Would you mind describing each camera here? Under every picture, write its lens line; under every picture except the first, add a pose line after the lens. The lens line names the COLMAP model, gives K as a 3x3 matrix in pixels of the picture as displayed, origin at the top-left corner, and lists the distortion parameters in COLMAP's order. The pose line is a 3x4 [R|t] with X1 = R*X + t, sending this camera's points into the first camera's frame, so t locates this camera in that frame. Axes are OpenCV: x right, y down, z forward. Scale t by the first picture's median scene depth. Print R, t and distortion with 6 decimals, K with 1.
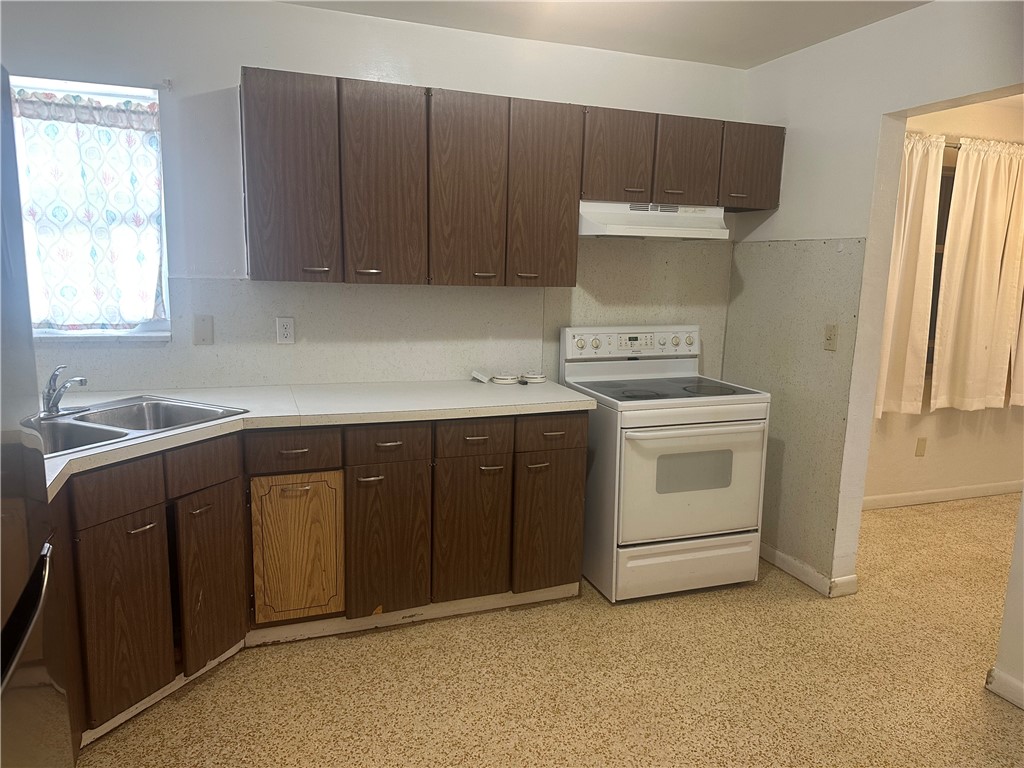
lens RADIAL K [[716.0, 0, 512.0], [0, 716.0, 384.0], [0, 0, 1]] dist [0.110077, -0.148244]
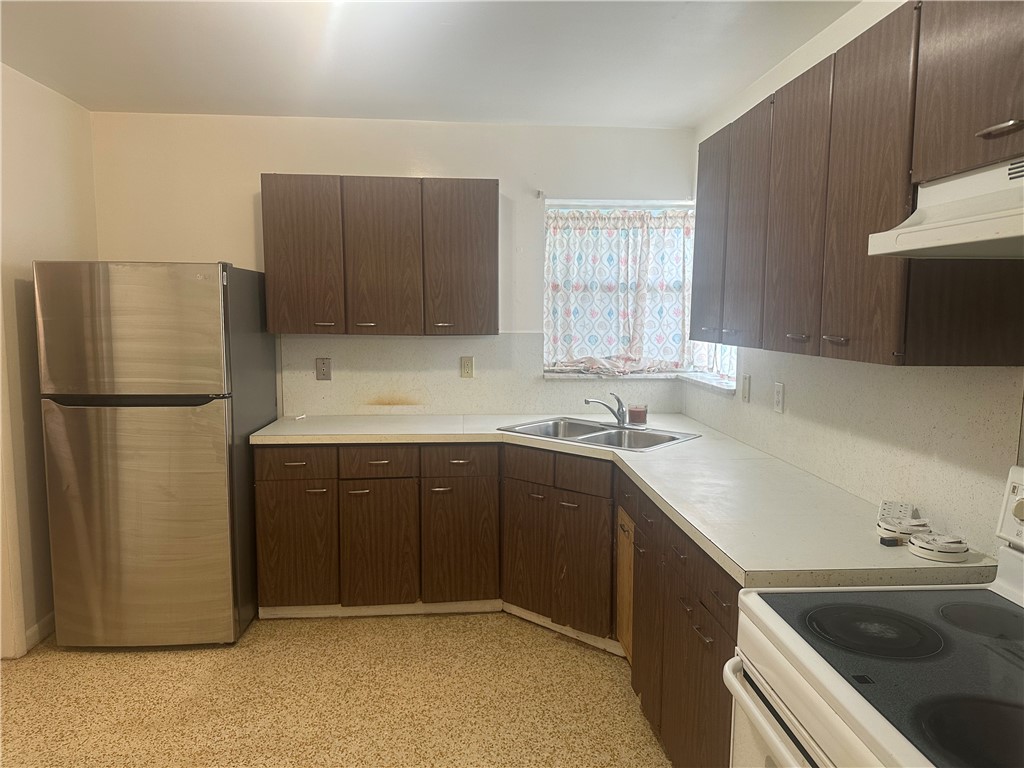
lens RADIAL K [[716.0, 0, 512.0], [0, 716.0, 384.0], [0, 0, 1]] dist [0.110077, -0.148244]
pose [[-0.279681, 0.068746, -0.957629, 0.646193], [-0.176062, 0.976846, 0.121546, -0.141643], [0.943812, 0.202596, -0.261102, 0.914243]]
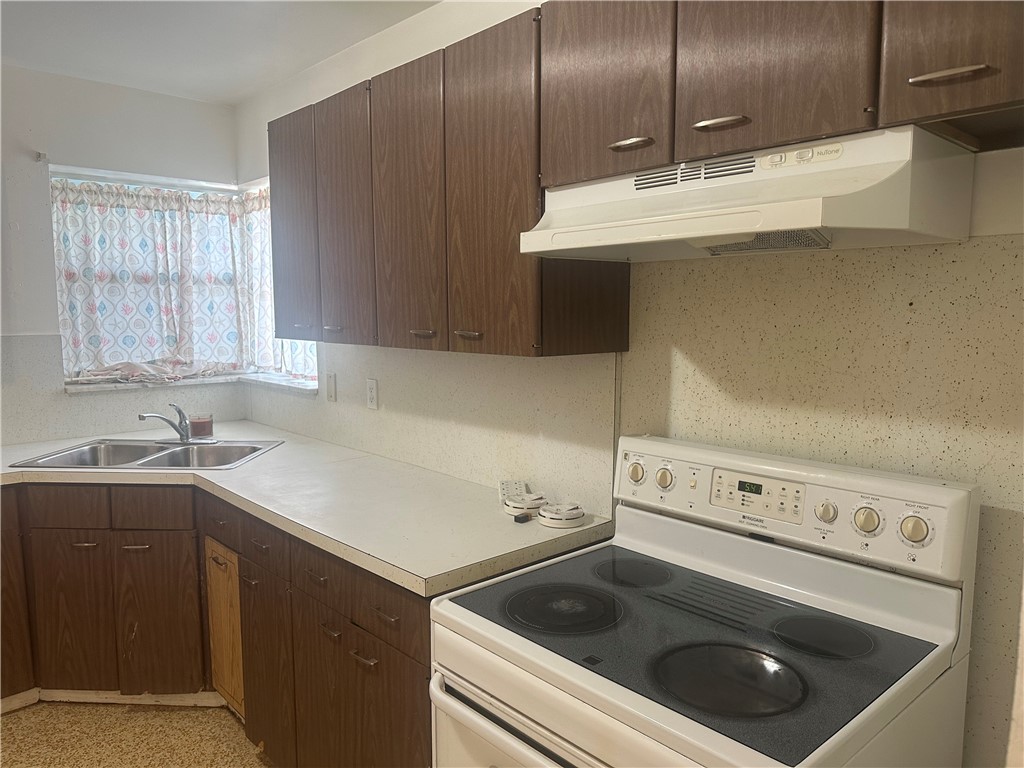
lens RADIAL K [[716.0, 0, 512.0], [0, 716.0, 384.0], [0, 0, 1]] dist [0.110077, -0.148244]
pose [[0.373474, 0.069773, -0.925013, 0.579127], [-0.146173, 0.989136, 0.015592, -0.125085], [0.916052, 0.129388, 0.379615, 0.813962]]
